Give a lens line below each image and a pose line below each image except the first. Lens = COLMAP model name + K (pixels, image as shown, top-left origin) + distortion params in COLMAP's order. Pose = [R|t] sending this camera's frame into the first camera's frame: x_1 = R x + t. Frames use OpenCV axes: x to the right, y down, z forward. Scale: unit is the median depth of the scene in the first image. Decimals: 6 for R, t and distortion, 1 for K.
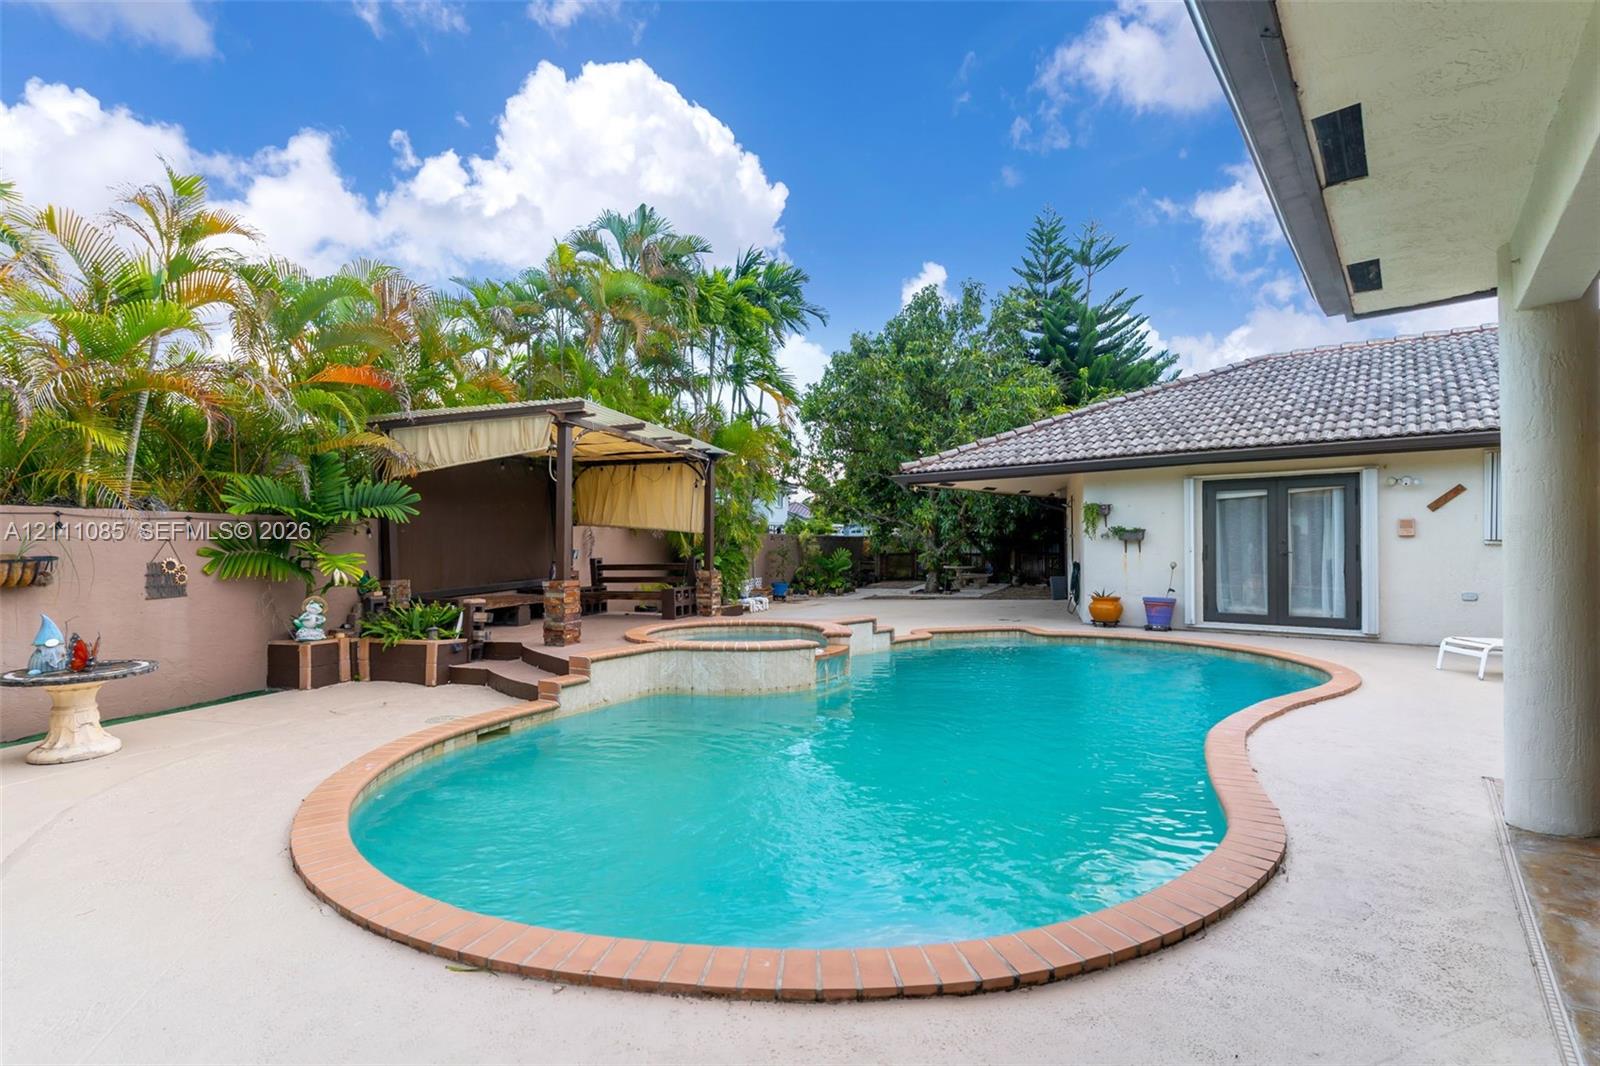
lens RADIAL K [[773.5, 0, 800.3], [0, 773.5, 535.9], [0, 0, 1]] dist [0.000182, 0.000032]
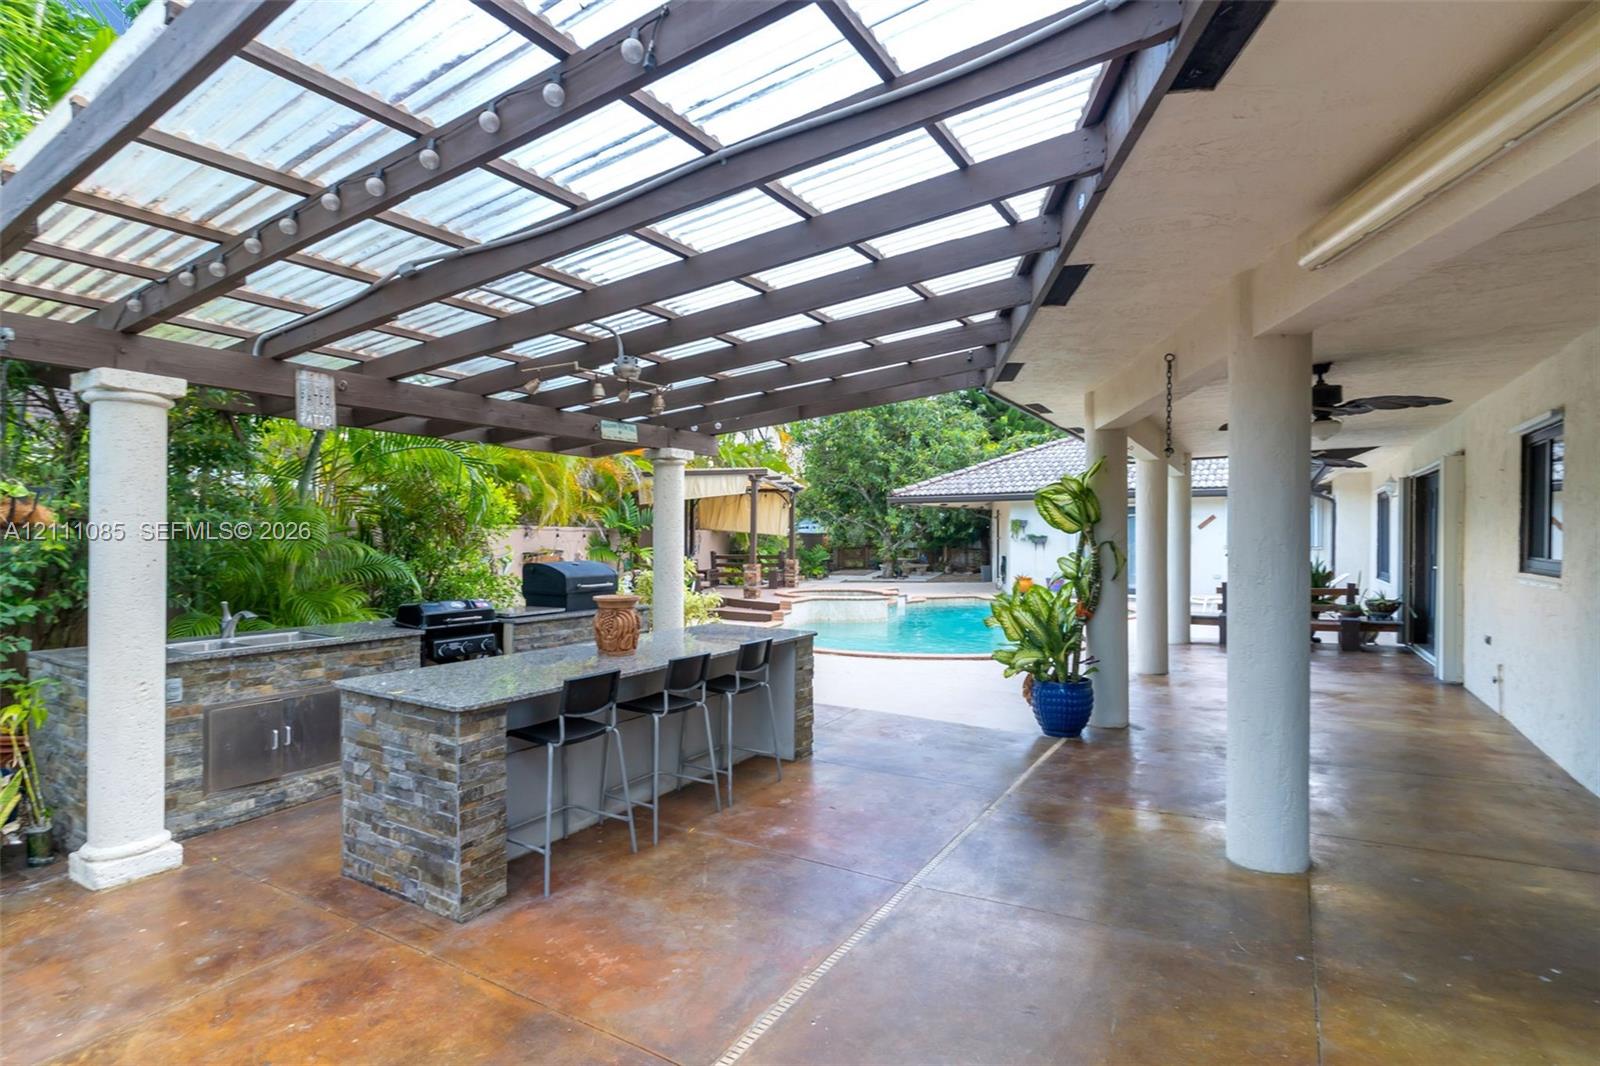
lens RADIAL K [[773.5, 0, 803.9], [0, 773.5, 535.0], [0, 0, 1]] dist [0.000182, 0.000032]
pose [[0.991690, 0.010443, 0.128229, -0.259280], [-0.011622, 0.999897, 0.008447, -0.017473], [-0.128127, -0.009867, 0.991709, -0.524514]]
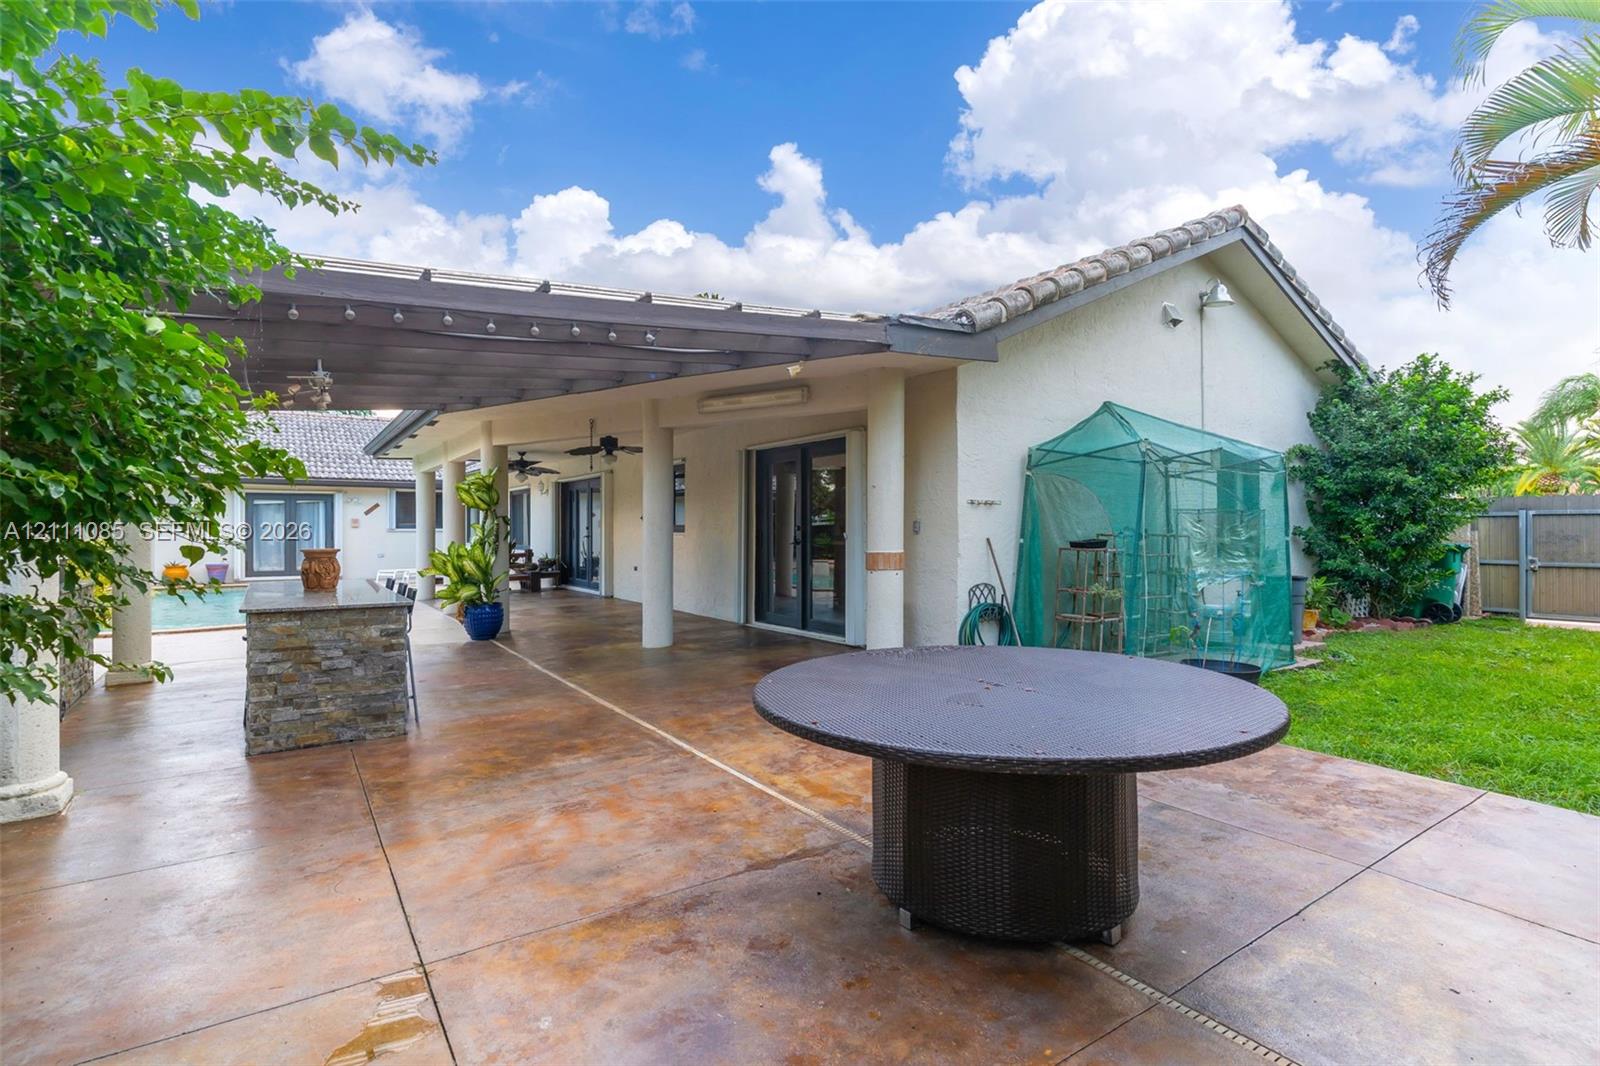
lens RADIAL K [[773.5, 0, 799.3], [0, 773.5, 529.4], [0, 0, 1]] dist [0.000182, 0.000032]
pose [[0.301374, 0.001889, 0.953504, -0.644974], [-0.007120, 0.999975, 0.000269, -0.001403], [-0.953479, -0.006870, 0.301380, -0.586254]]
